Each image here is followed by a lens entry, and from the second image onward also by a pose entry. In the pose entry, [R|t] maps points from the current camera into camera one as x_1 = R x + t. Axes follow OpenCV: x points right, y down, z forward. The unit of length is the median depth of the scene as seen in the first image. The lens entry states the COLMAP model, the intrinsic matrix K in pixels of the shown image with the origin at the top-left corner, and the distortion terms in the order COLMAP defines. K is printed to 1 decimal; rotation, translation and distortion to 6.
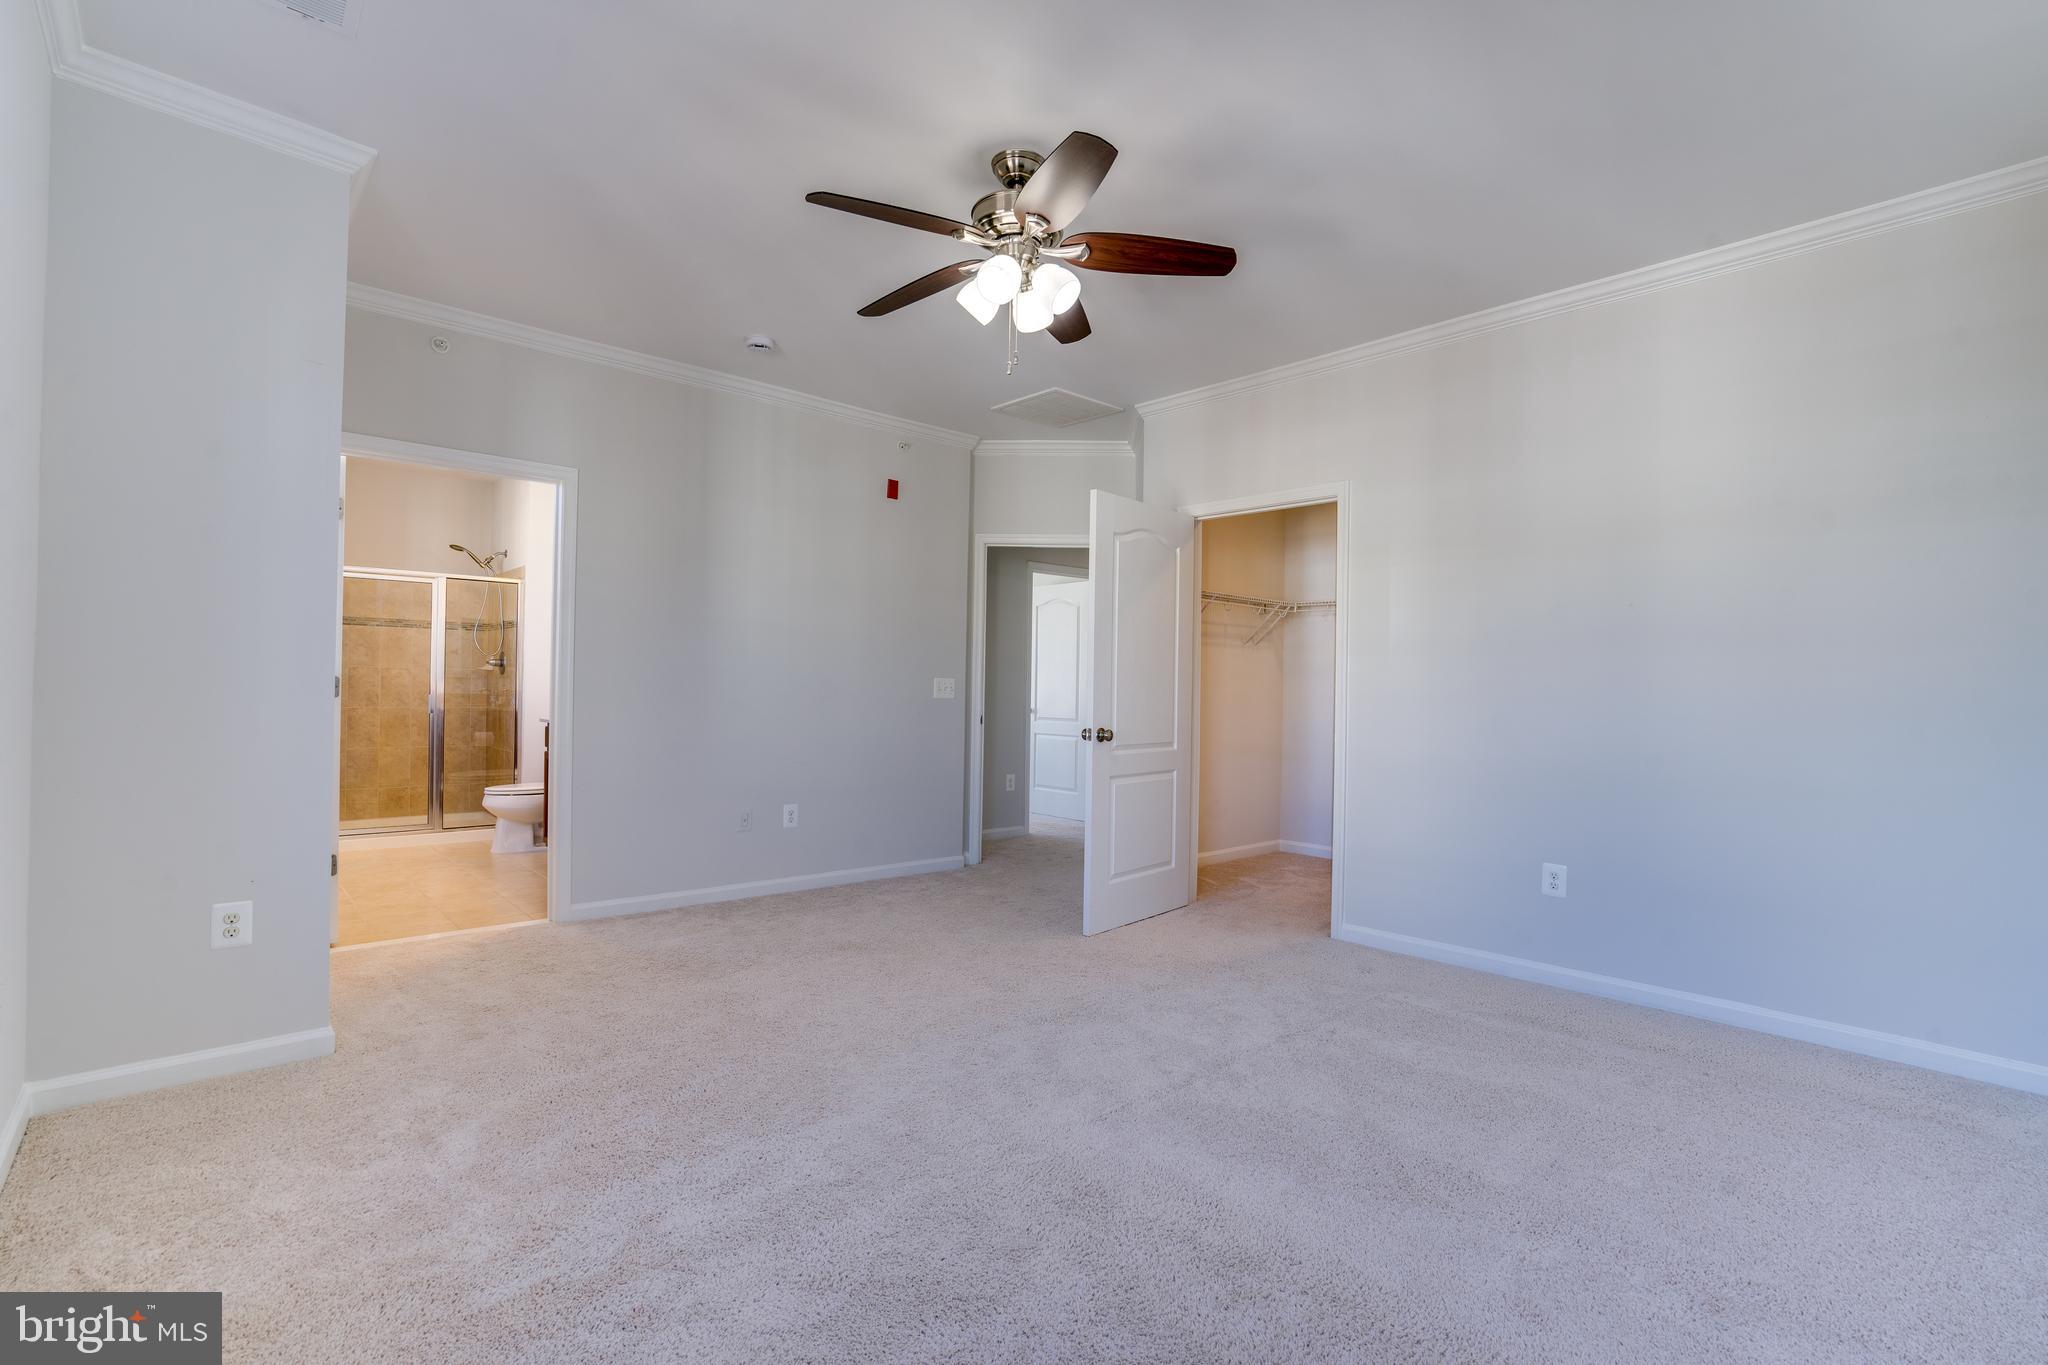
lens RADIAL K [[940.2, 0, 1026.0], [0, 940.2, 684.2], [0, 0, 1]] dist [-0.048374, 0.022031]
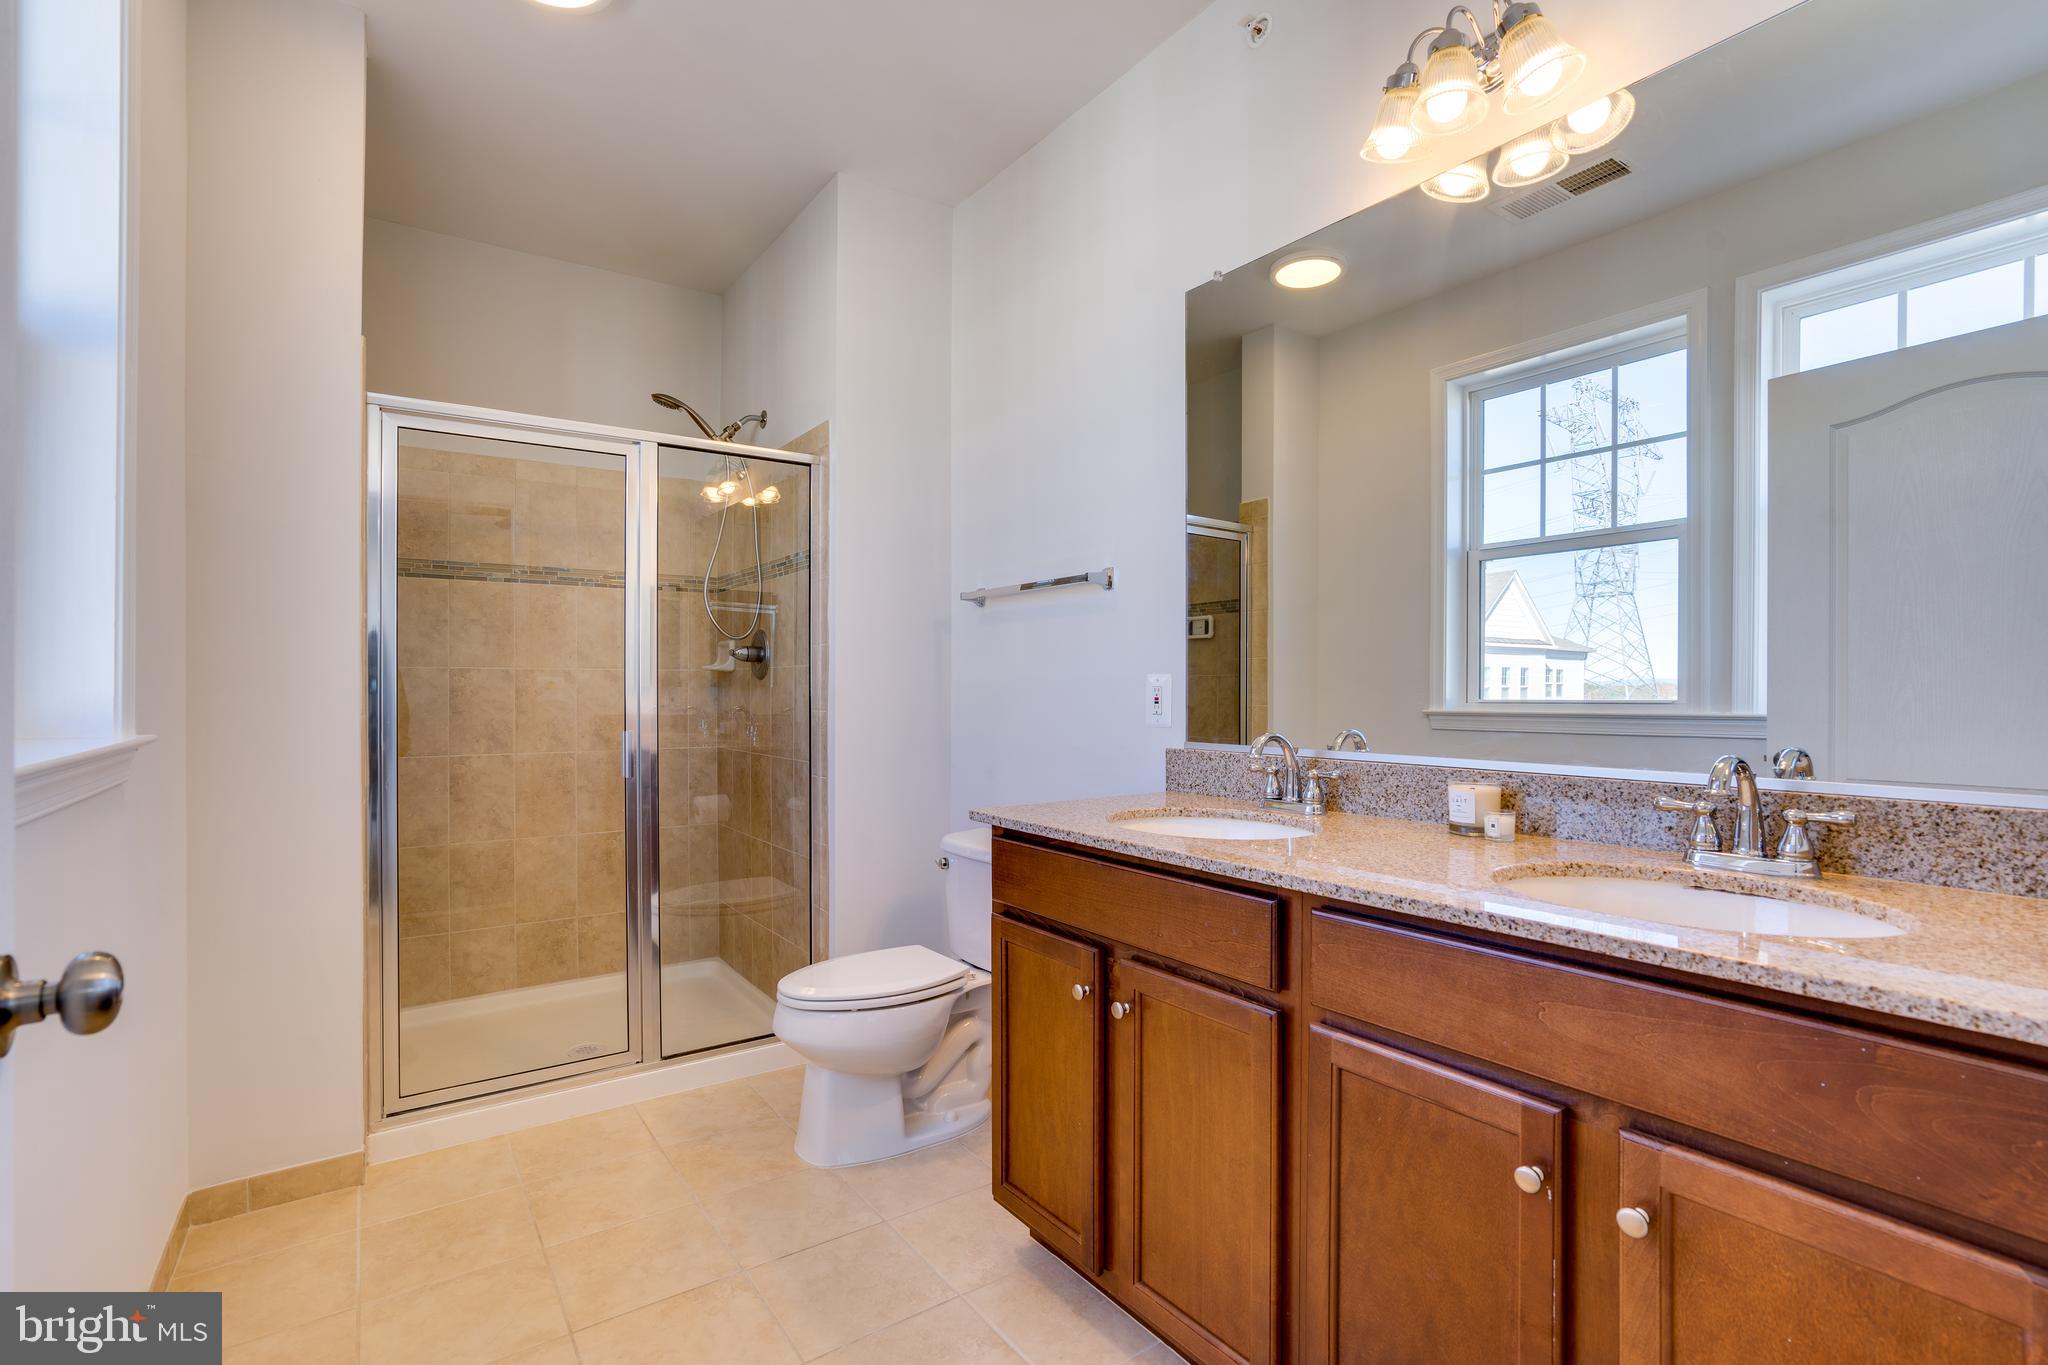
lens RADIAL K [[940.2, 0, 1026.0], [0, 940.2, 684.2], [0, 0, 1]] dist [-0.048374, 0.022031]
pose [[0.992387, -0.018830, -0.121710, -0.377844], [0.018772, 0.999822, -0.001620, -0.004652], [0.121719, -0.000677, 0.992564, 0.554317]]
